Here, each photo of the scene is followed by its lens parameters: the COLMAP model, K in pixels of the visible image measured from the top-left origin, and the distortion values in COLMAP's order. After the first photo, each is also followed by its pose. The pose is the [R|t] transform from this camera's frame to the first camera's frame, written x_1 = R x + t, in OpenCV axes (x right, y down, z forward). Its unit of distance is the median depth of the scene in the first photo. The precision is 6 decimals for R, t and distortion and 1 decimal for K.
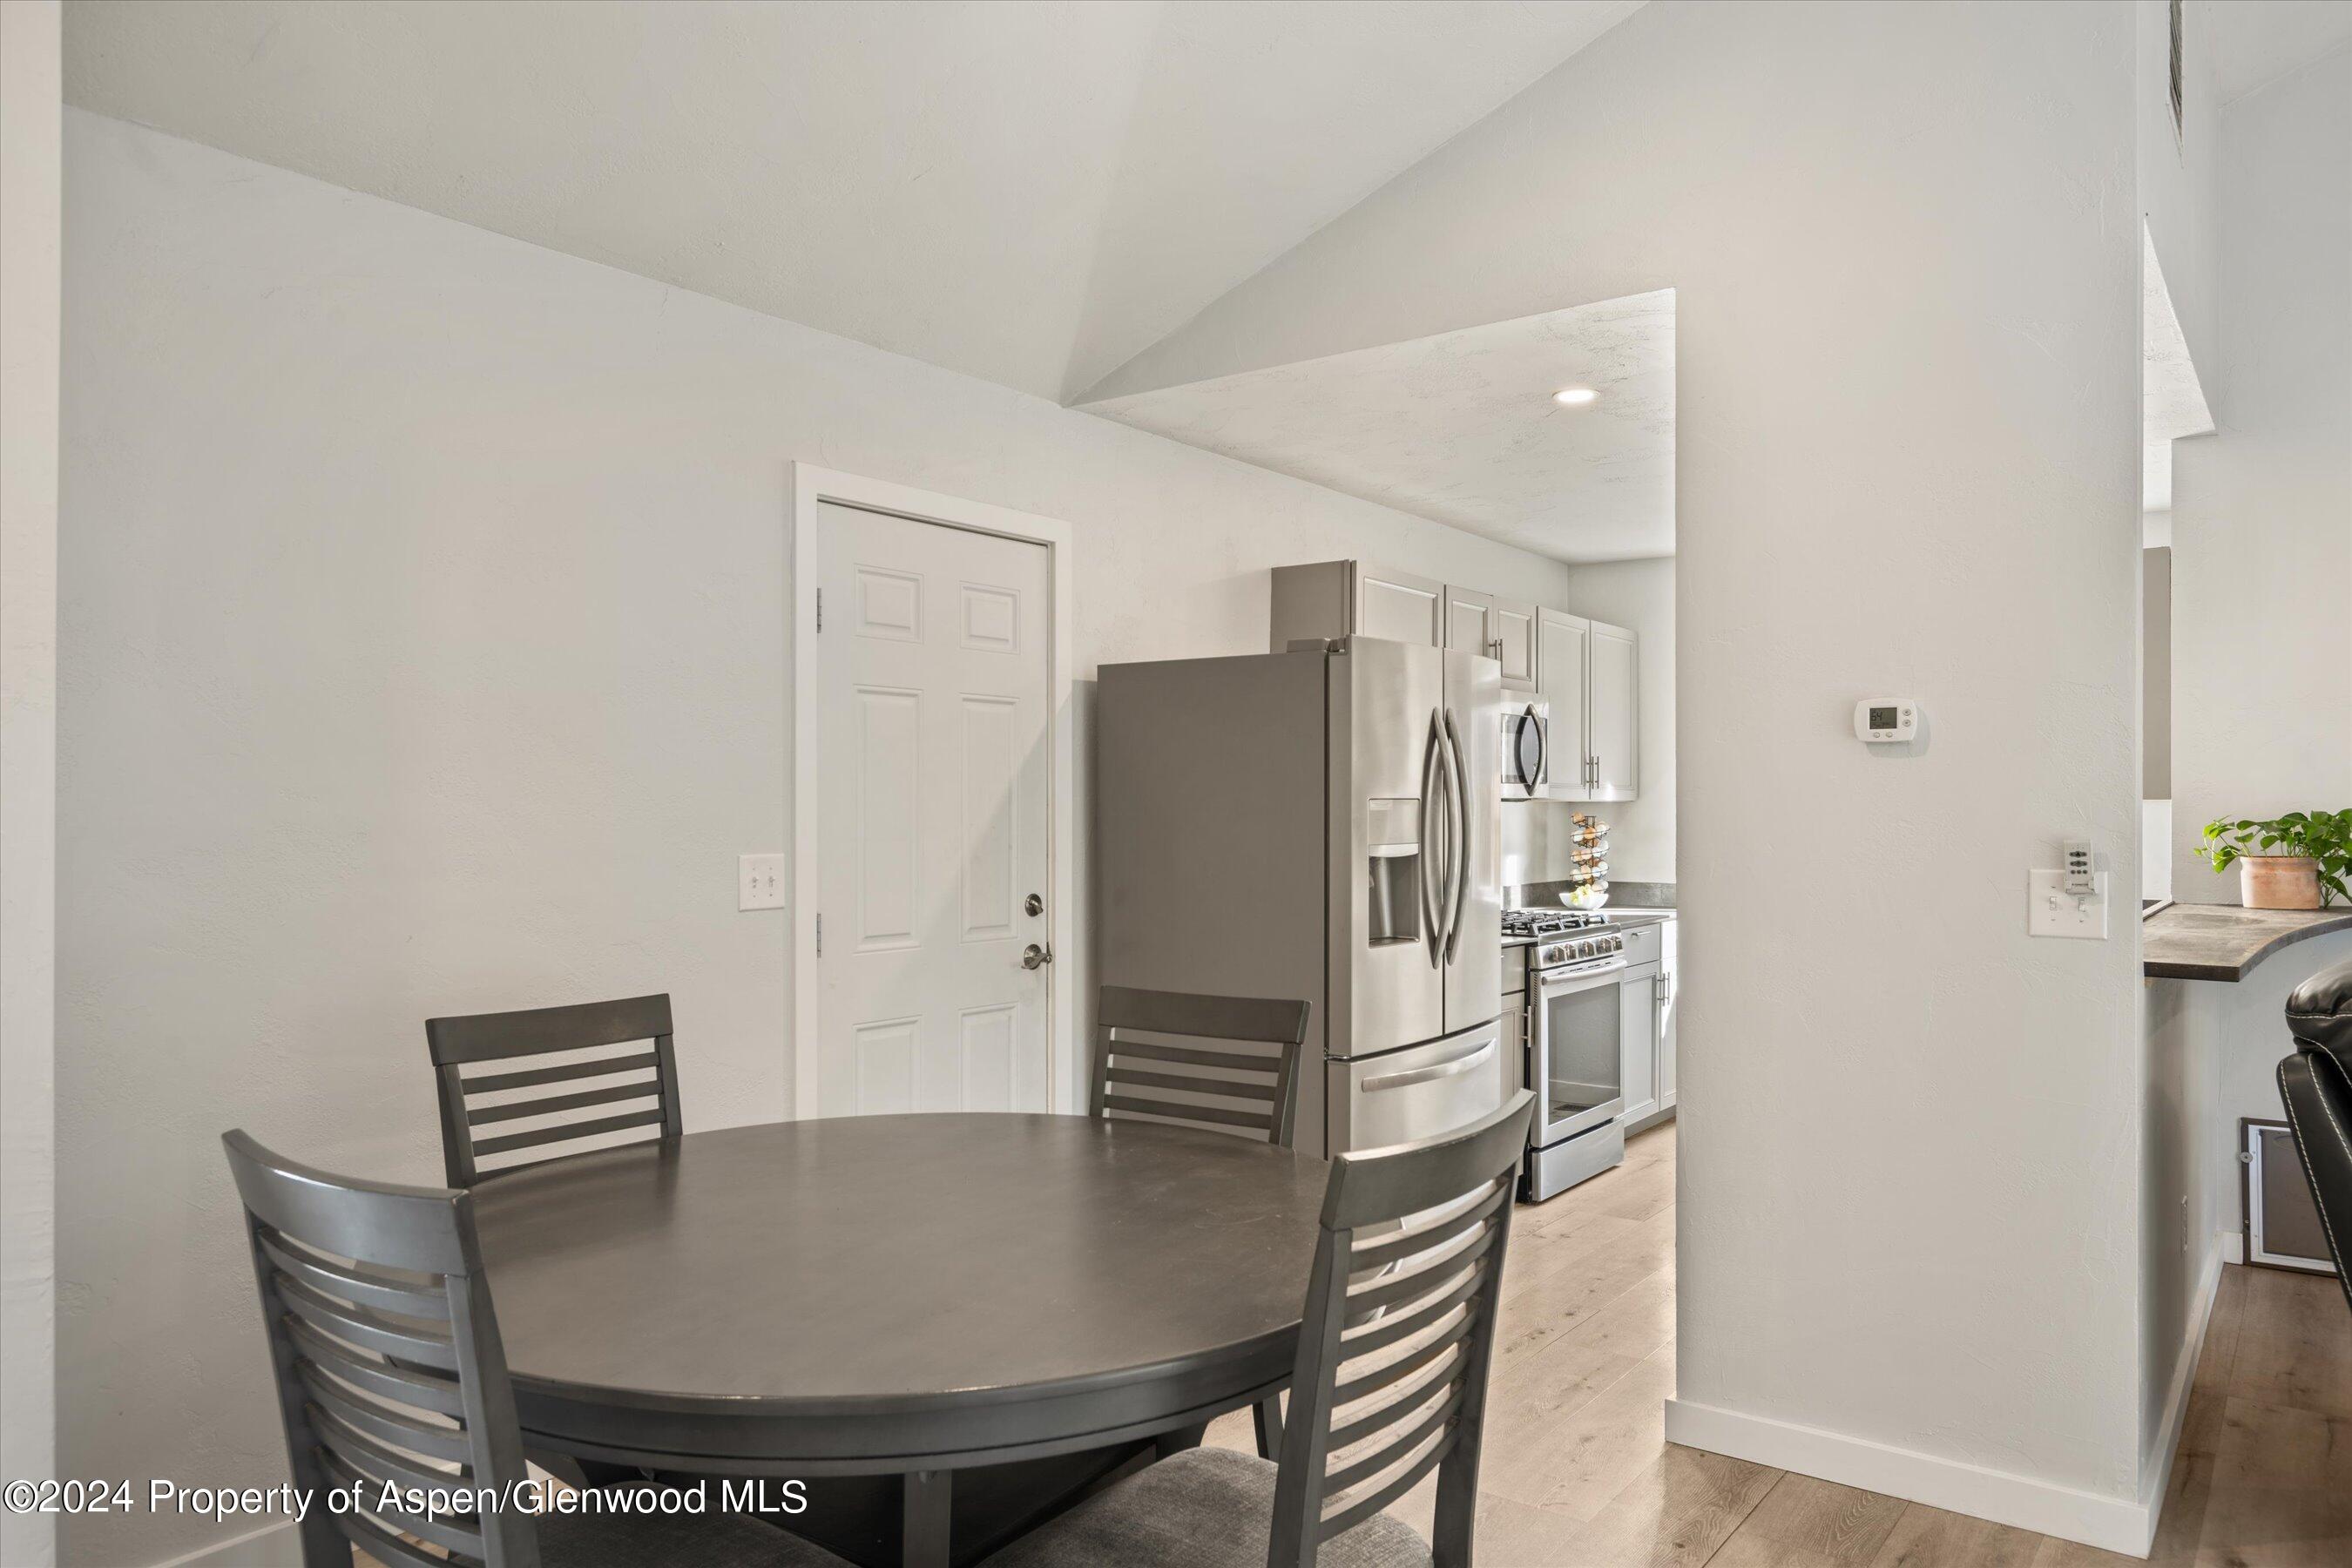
lens RADIAL K [[1576.8, 0, 1159.6], [0, 1576.8, 837.9], [0, 0, 1]] dist [-0.006820, -0.004261]
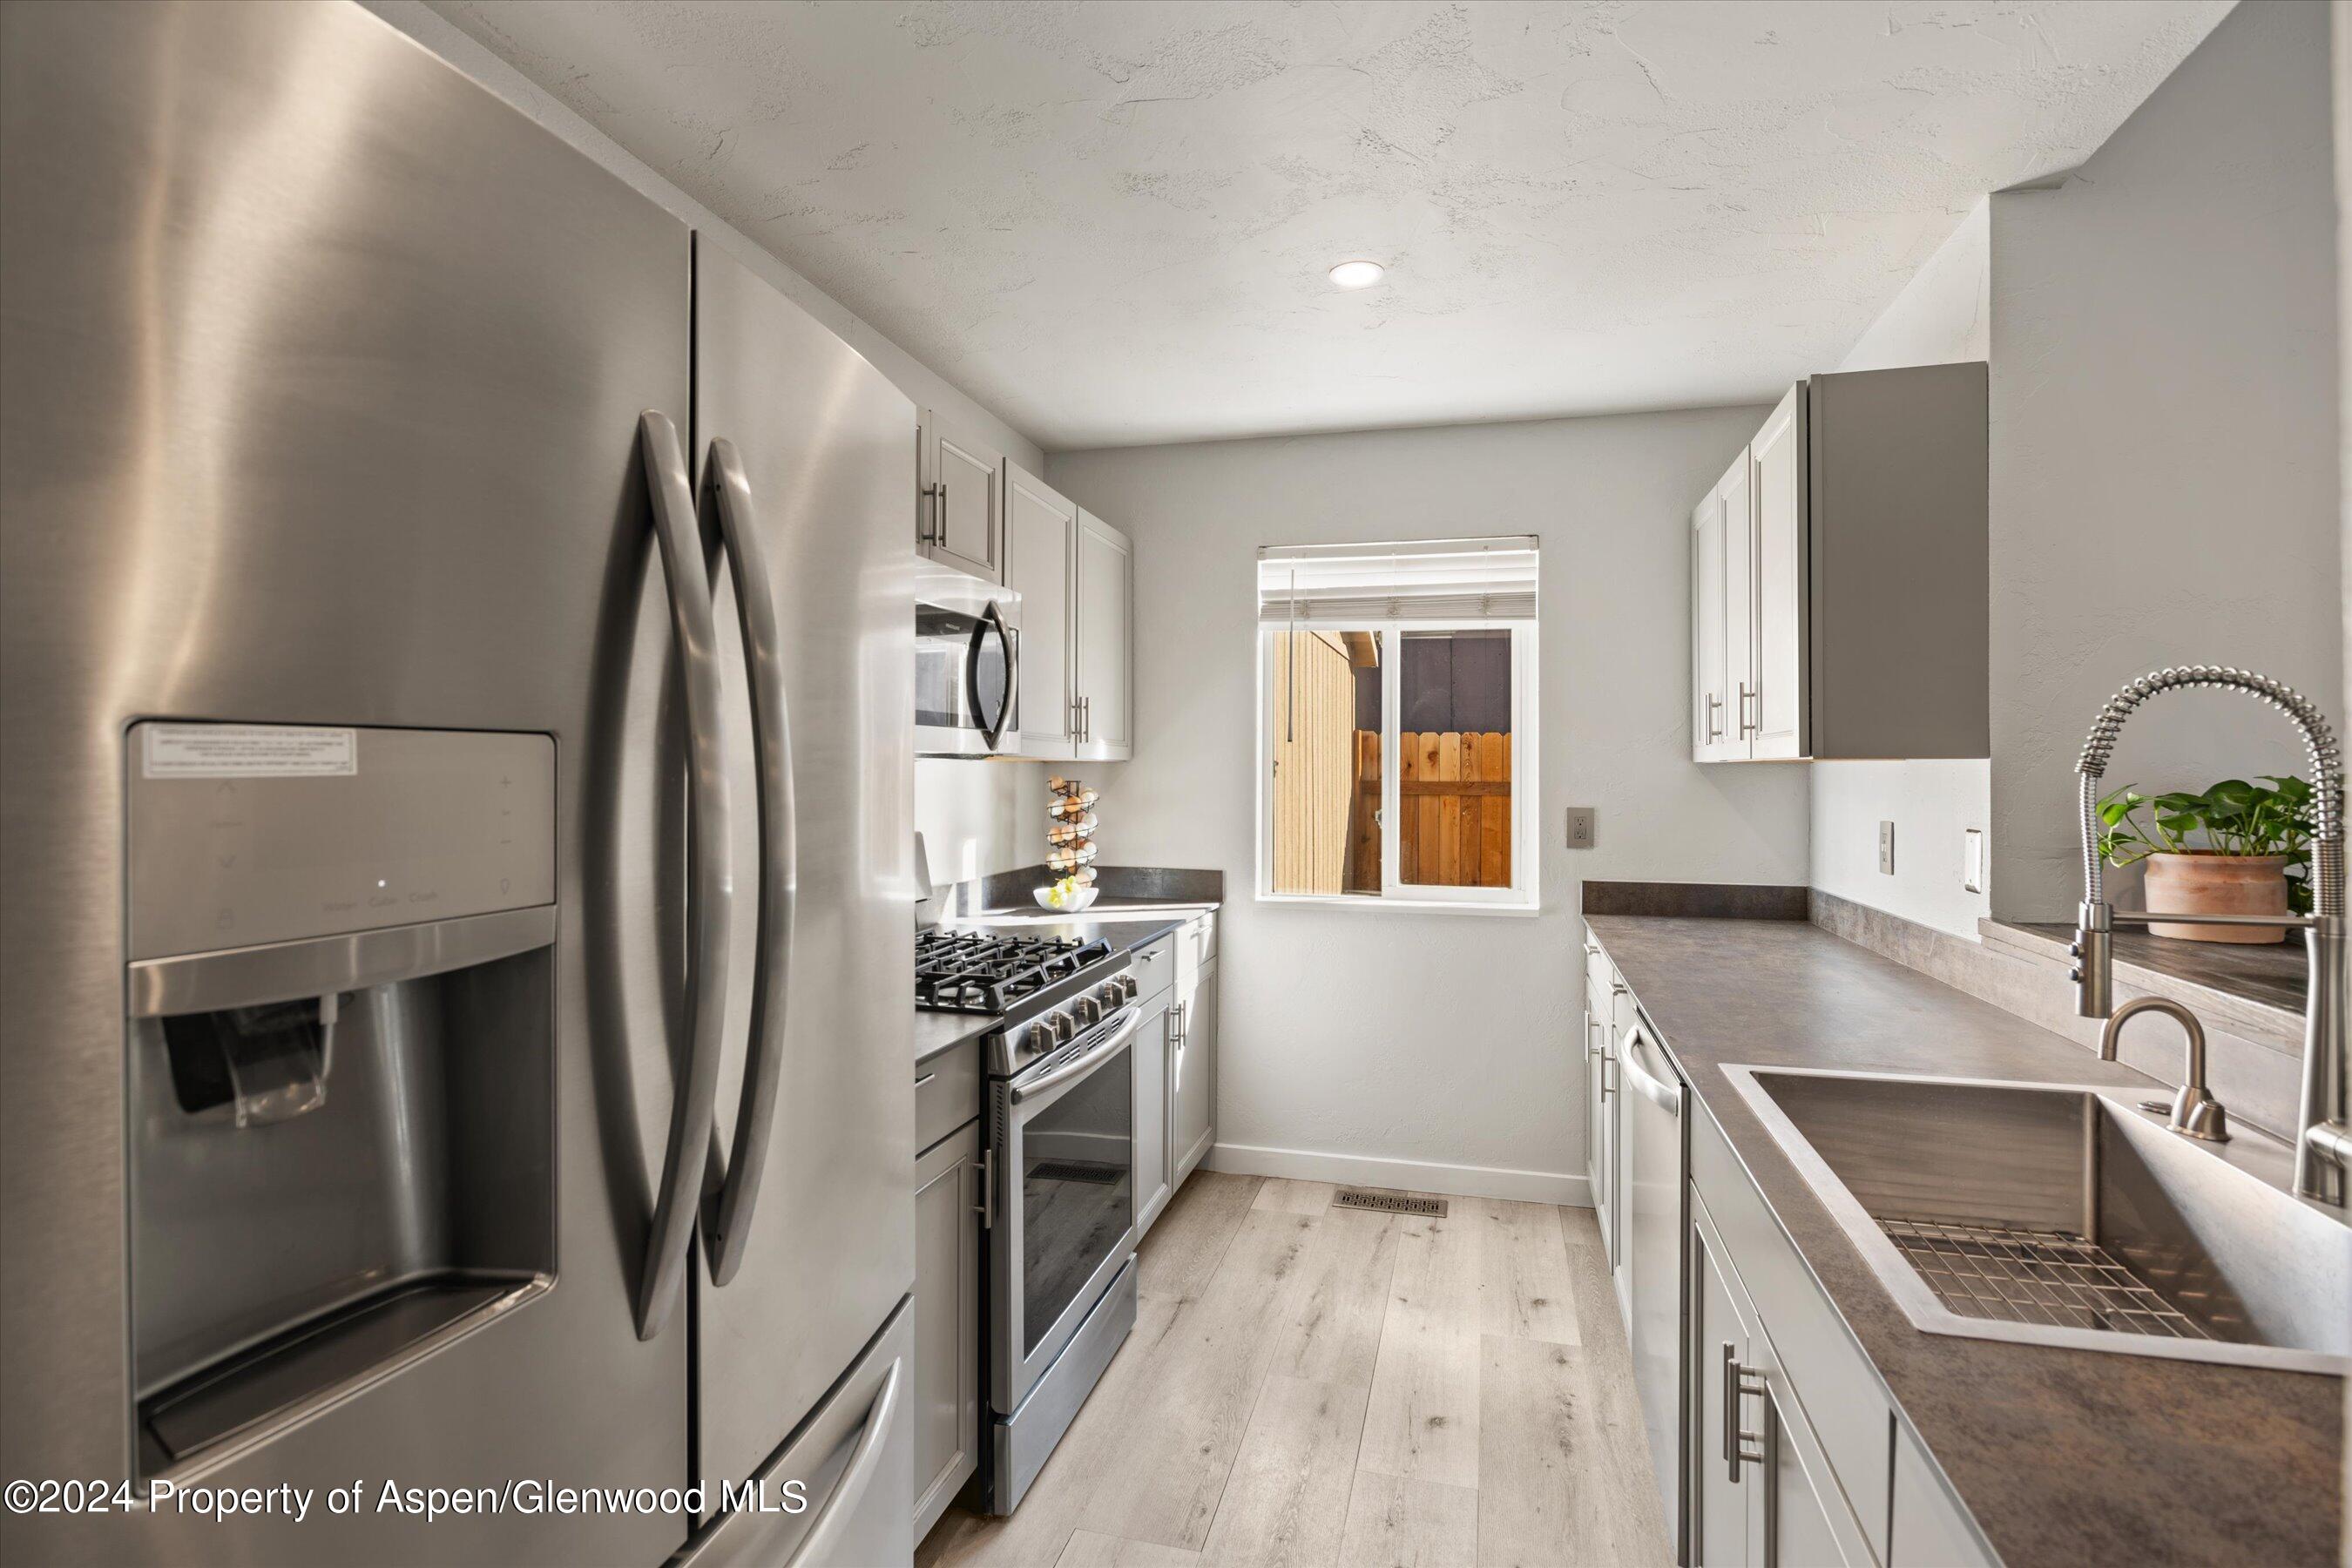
lens RADIAL K [[1170.9, 0, 1176.1], [0, 1170.9, 775.5], [0, 0, 1]] dist [-0.015283, 0.000626]
pose [[0.927705, 0.004697, 0.373285, 0.121781], [0.001727, 0.999856, -0.016874, -0.007664], [-0.373311, 0.016299, 0.927563, 0.509659]]
